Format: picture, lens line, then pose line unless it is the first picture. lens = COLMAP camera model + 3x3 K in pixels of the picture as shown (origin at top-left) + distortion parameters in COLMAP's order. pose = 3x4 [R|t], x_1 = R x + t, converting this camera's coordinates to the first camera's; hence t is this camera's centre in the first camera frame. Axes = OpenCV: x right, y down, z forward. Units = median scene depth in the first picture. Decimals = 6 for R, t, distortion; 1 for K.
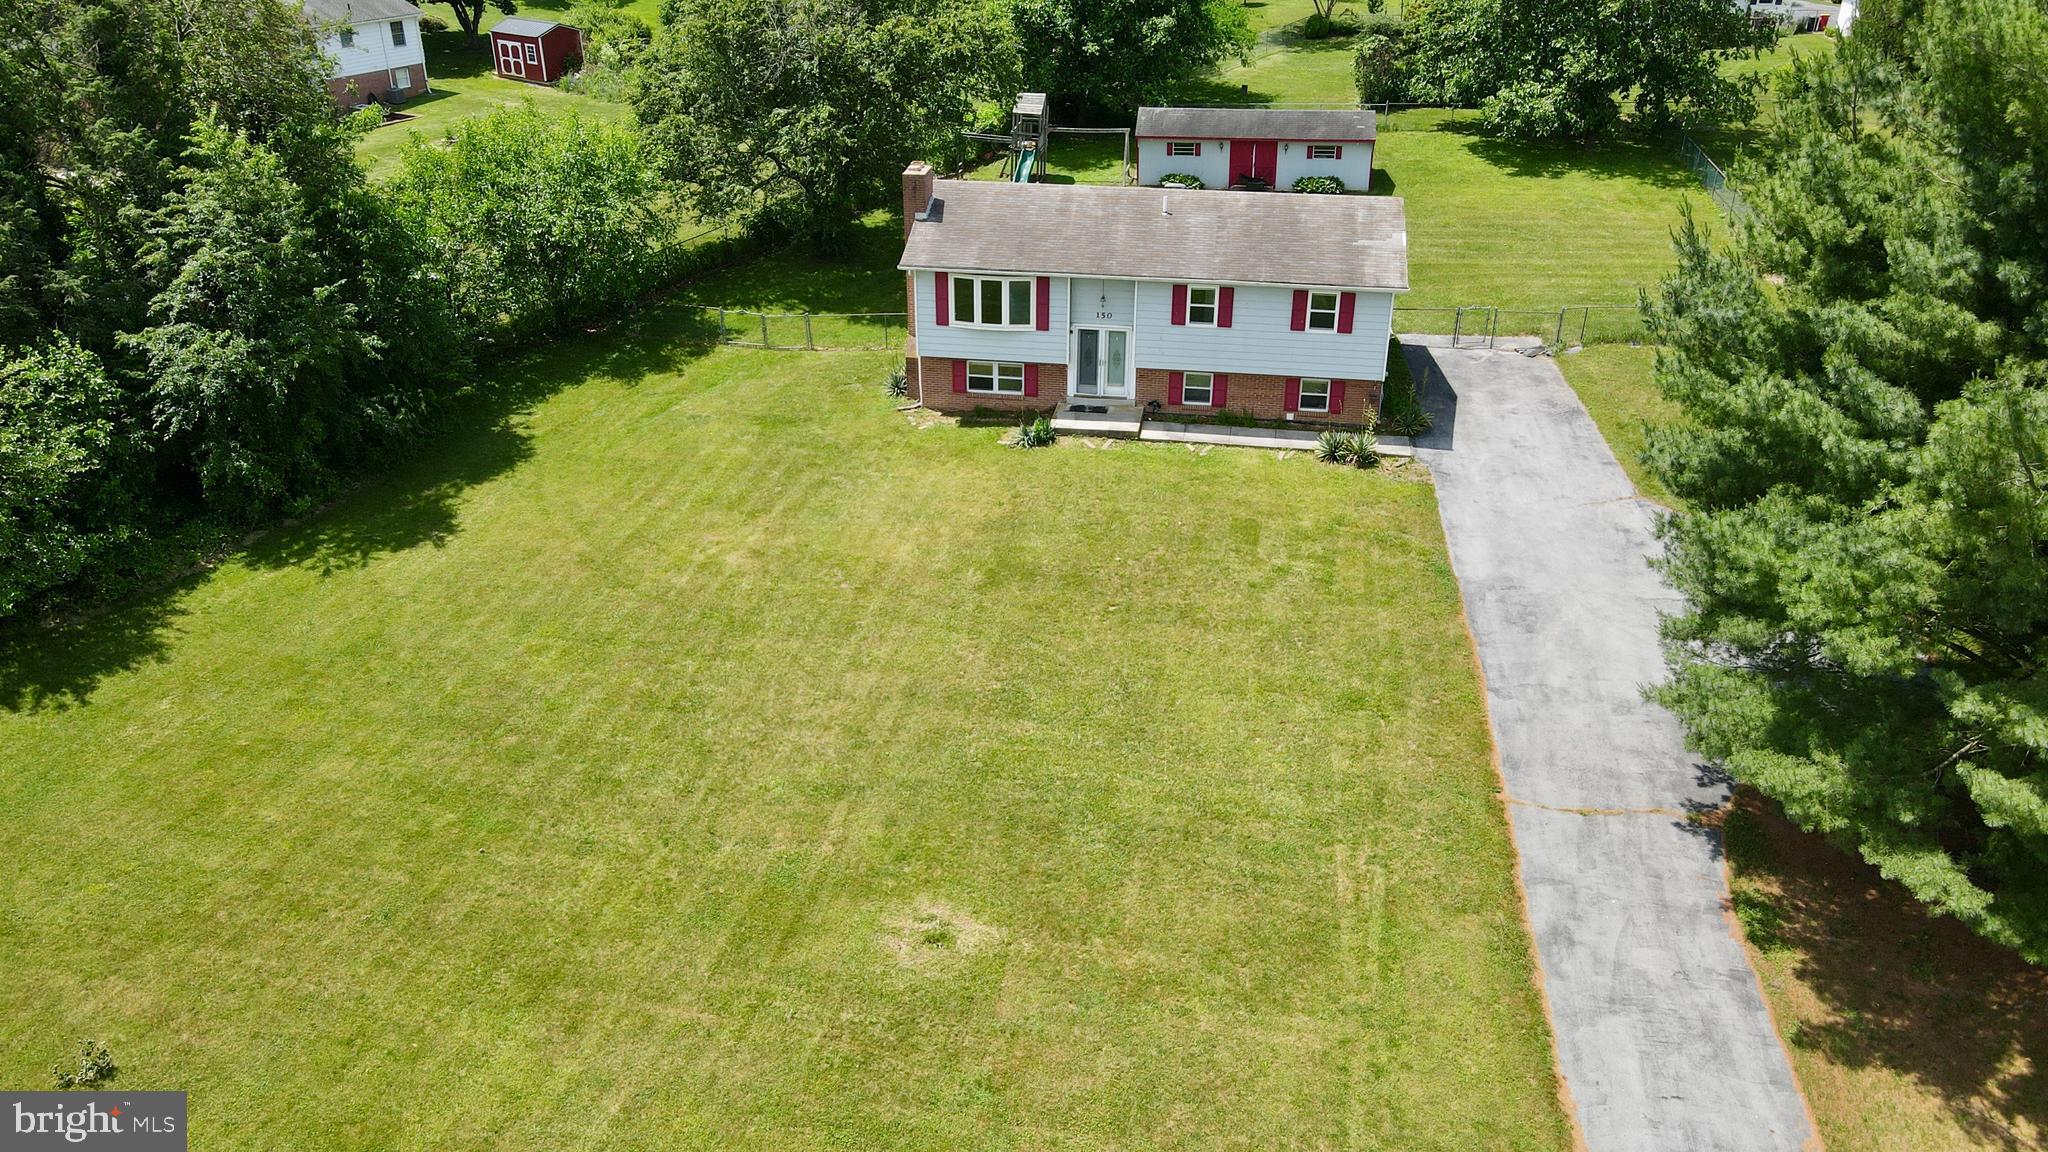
lens RADIAL K [[1527.6, 0, 1029.8], [0, 1527.6, 589.3], [0, 0, 1]] dist [-0.016232, 0.061997]
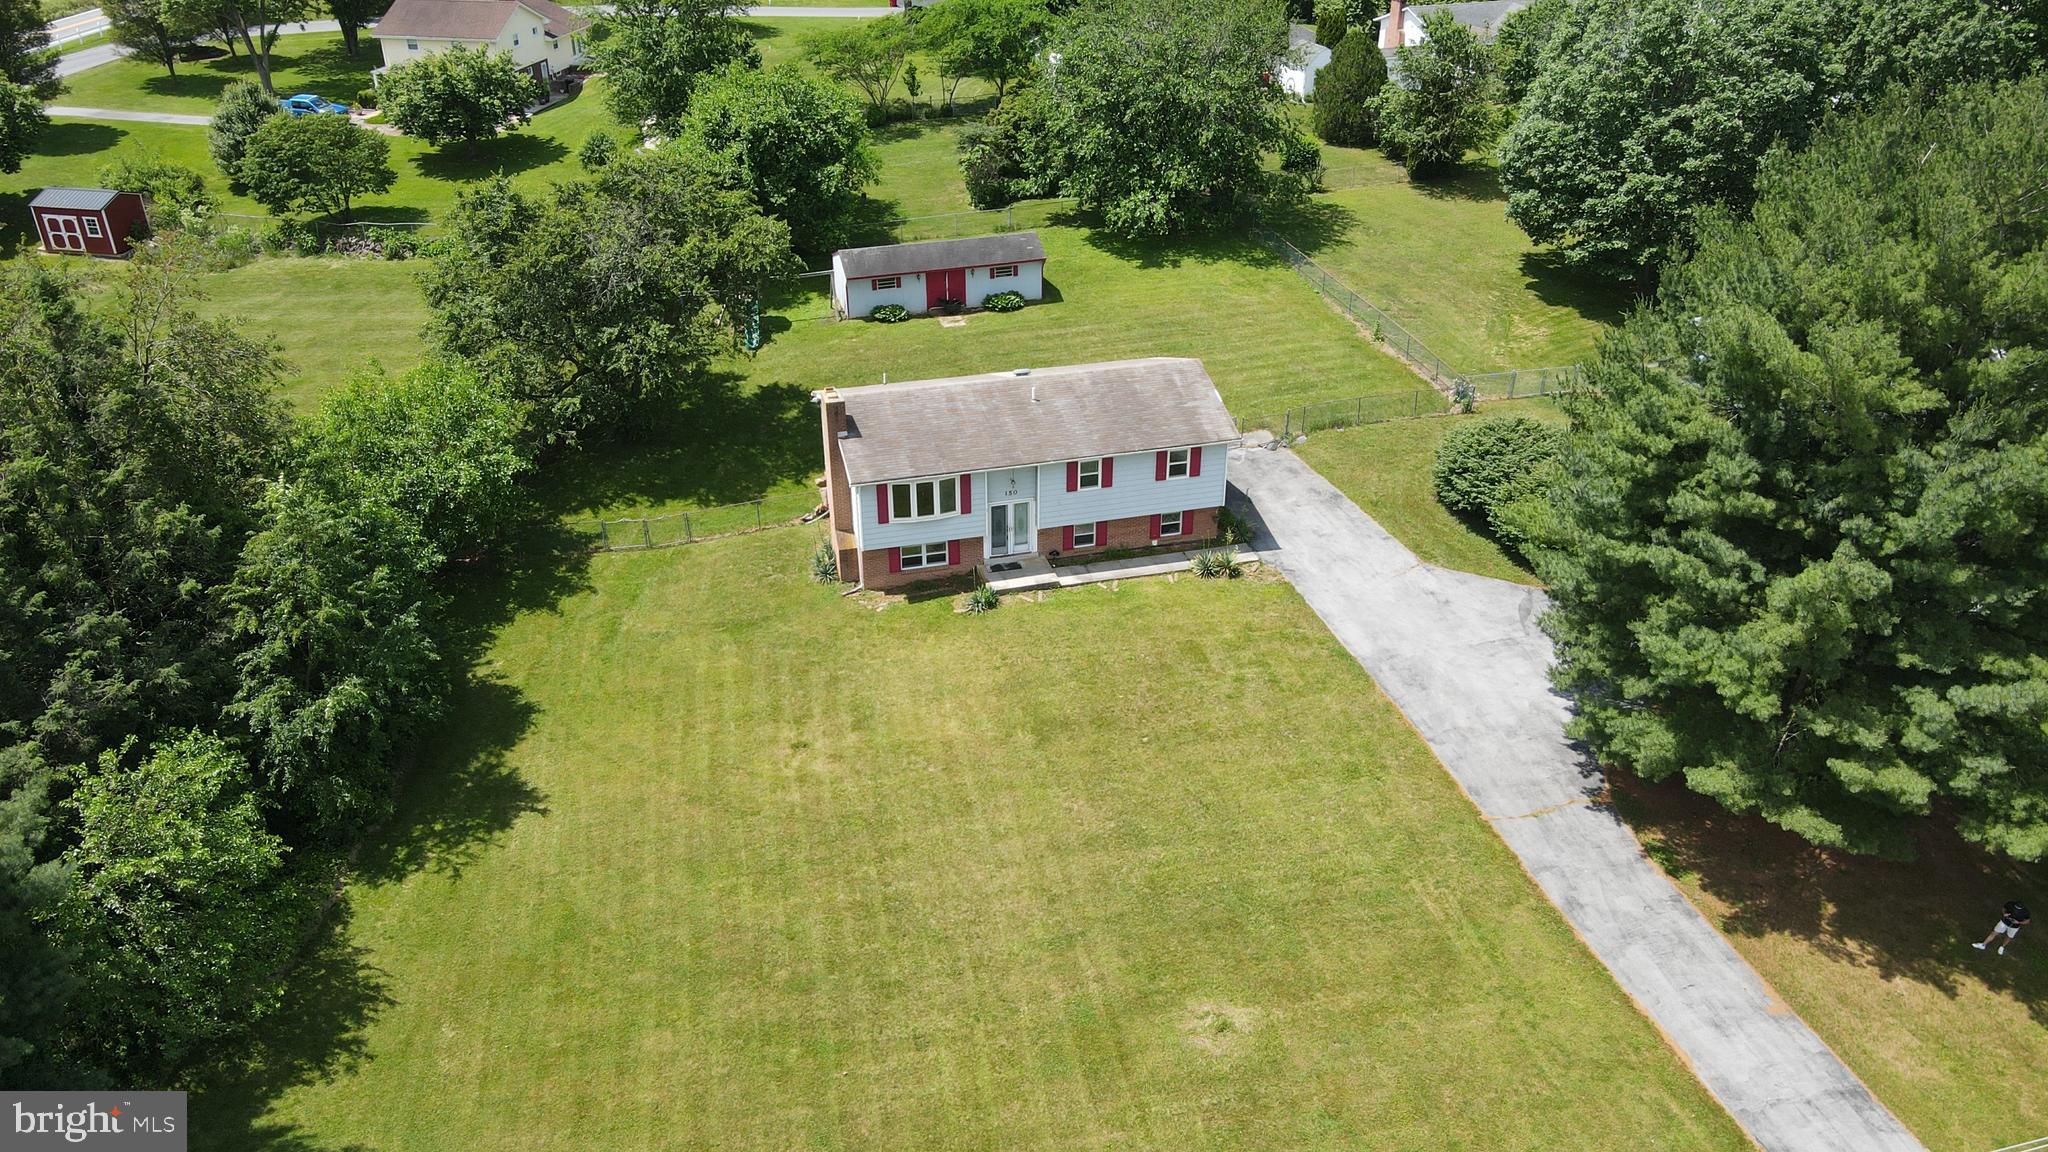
lens RADIAL K [[1532.1, 0, 1026.7], [0, 1532.1, 577.0], [0, 0, 1]] dist [-0.001865, 0.027340]
pose [[0.911603, -0.199368, 0.359489, -0.399572], [0.192966, 0.979718, 0.054011, -0.177379], [-0.362965, 0.020133, 0.931585, -0.157114]]
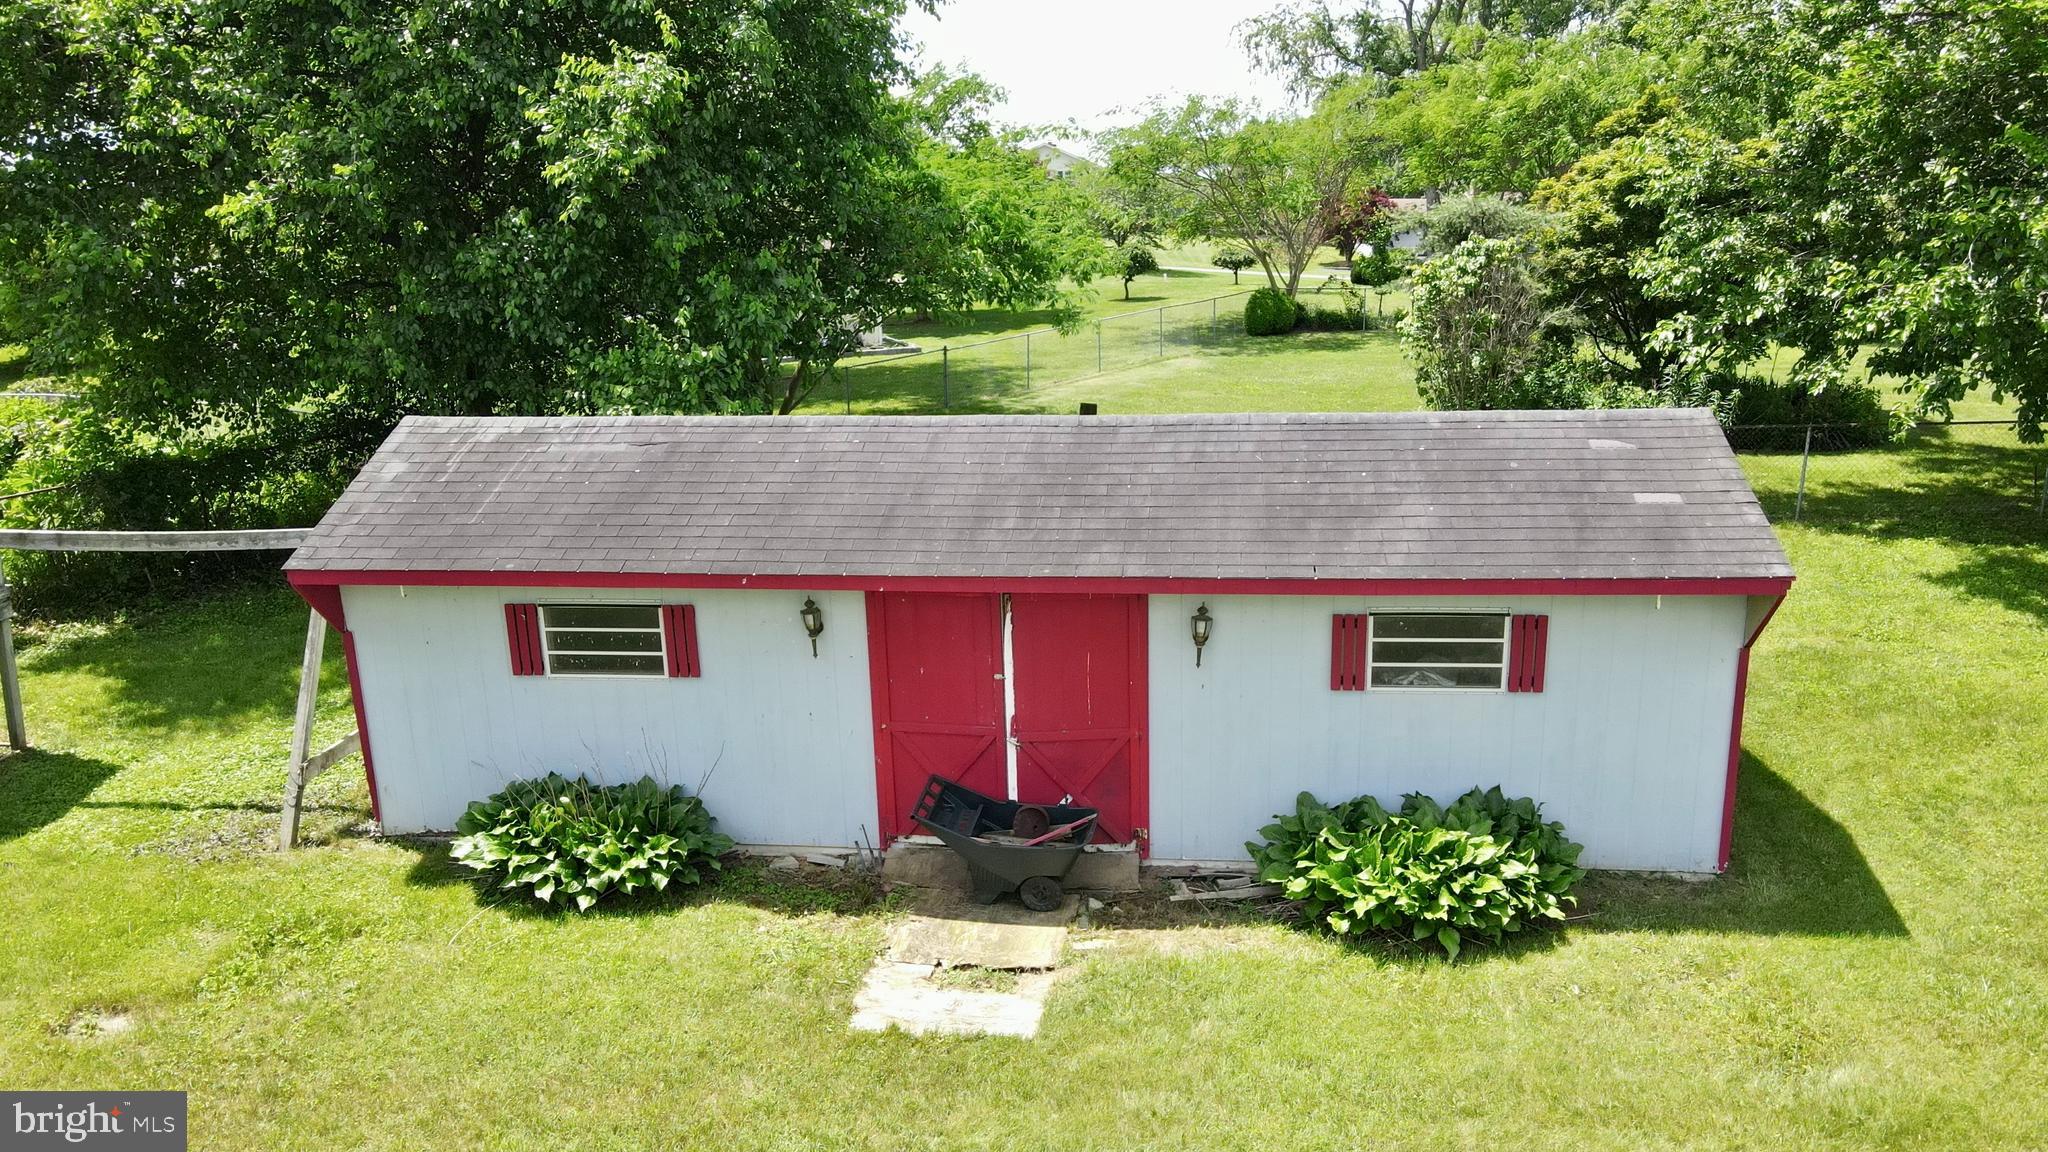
lens RADIAL K [[1527.6, 0, 1029.8], [0, 1527.6, 589.3], [0, 0, 1]] dist [-0.016232, 0.061997]
pose [[0.999338, -0.013850, 0.033655, 0.220046], [0.021854, 0.967833, -0.250644, -0.385307], [-0.029101, 0.251213, 0.967494, 1.282838]]
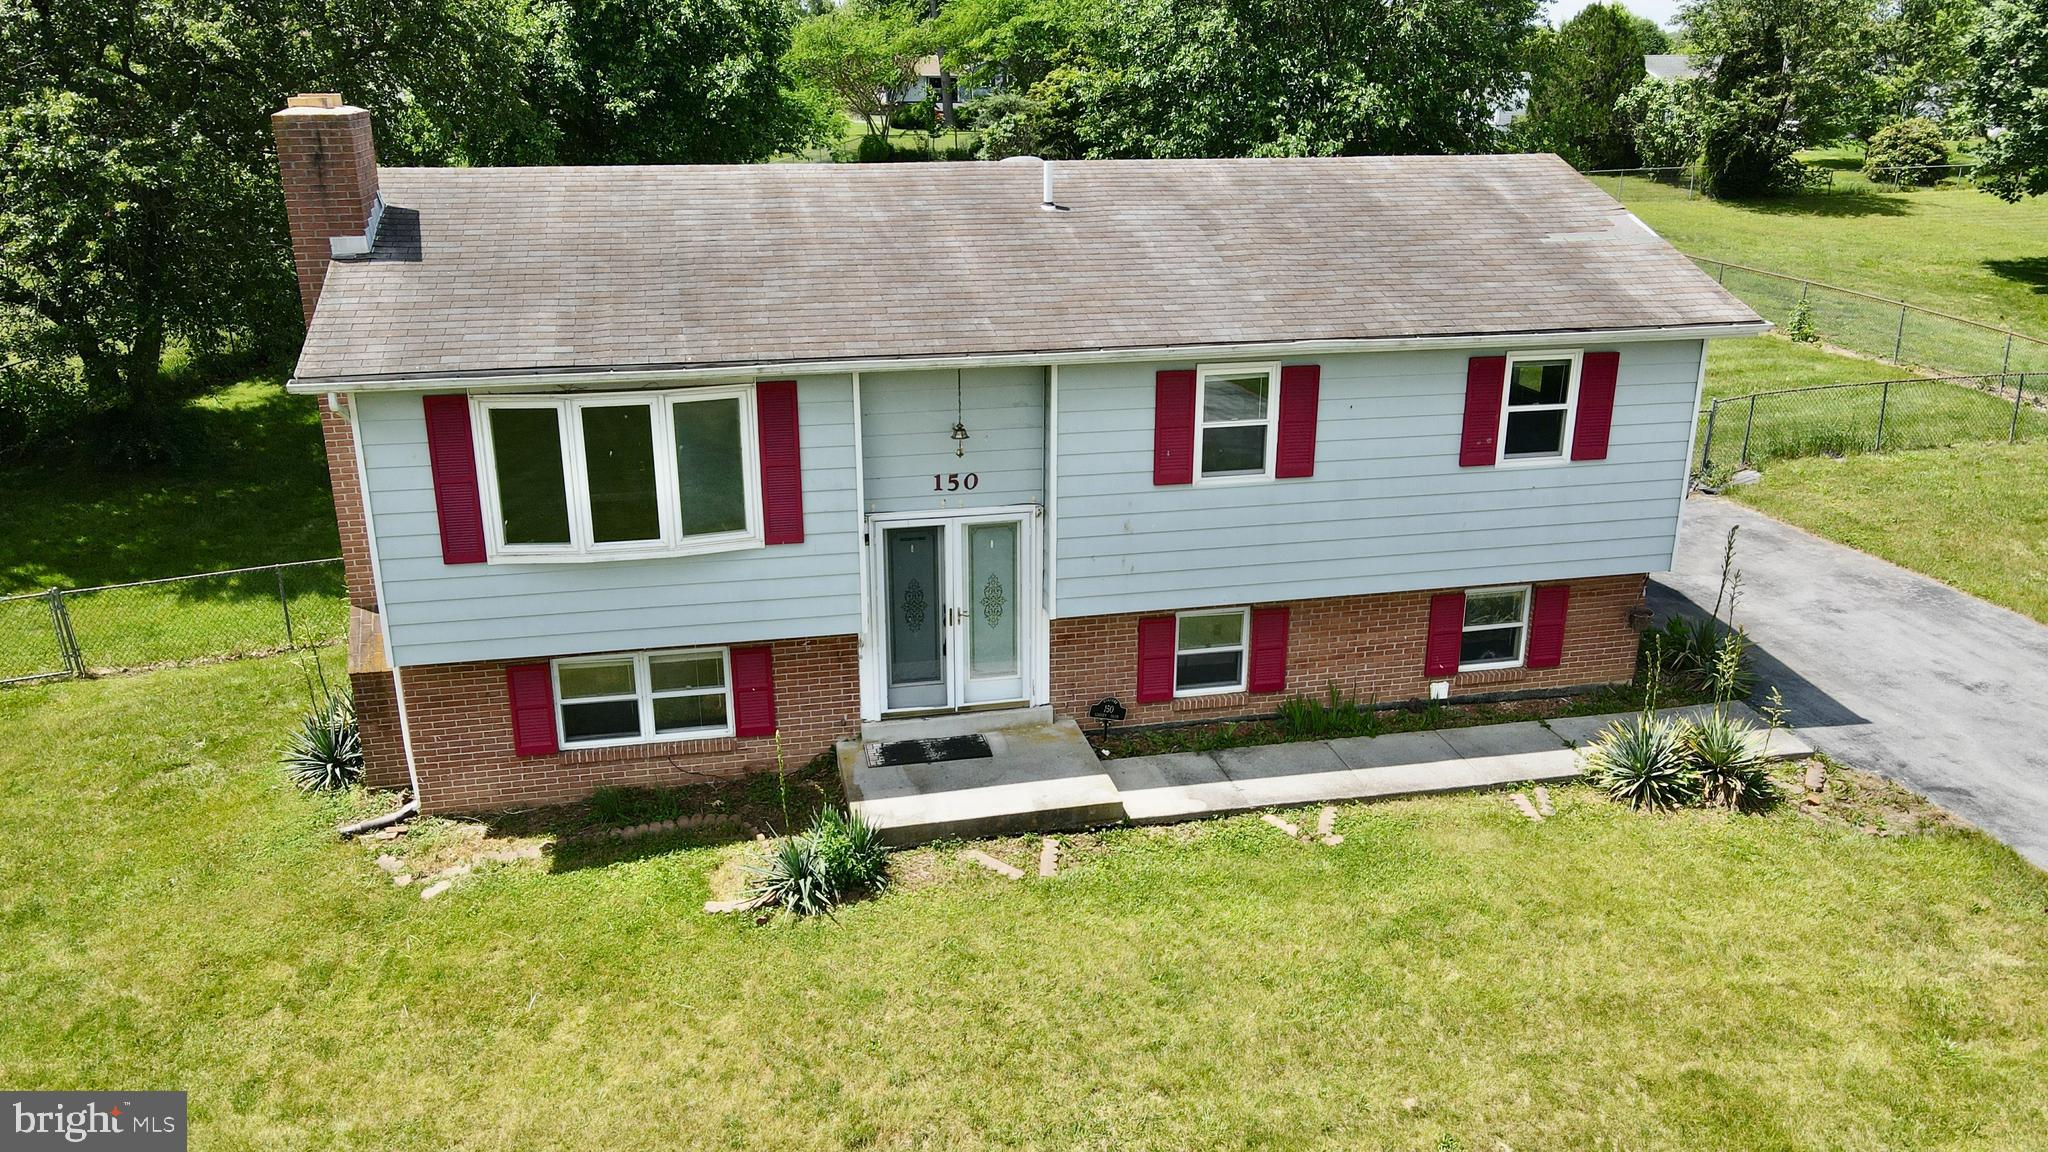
lens RADIAL K [[1527.6, 0, 1029.8], [0, 1527.6, 589.3], [0, 0, 1]] dist [-0.016232, 0.061997]
pose [[0.931753, -0.119136, 0.342992, -0.058132], [0.169251, 0.978242, -0.119990, -0.110927], [-0.321234, 0.169853, 0.931643, 0.676297]]
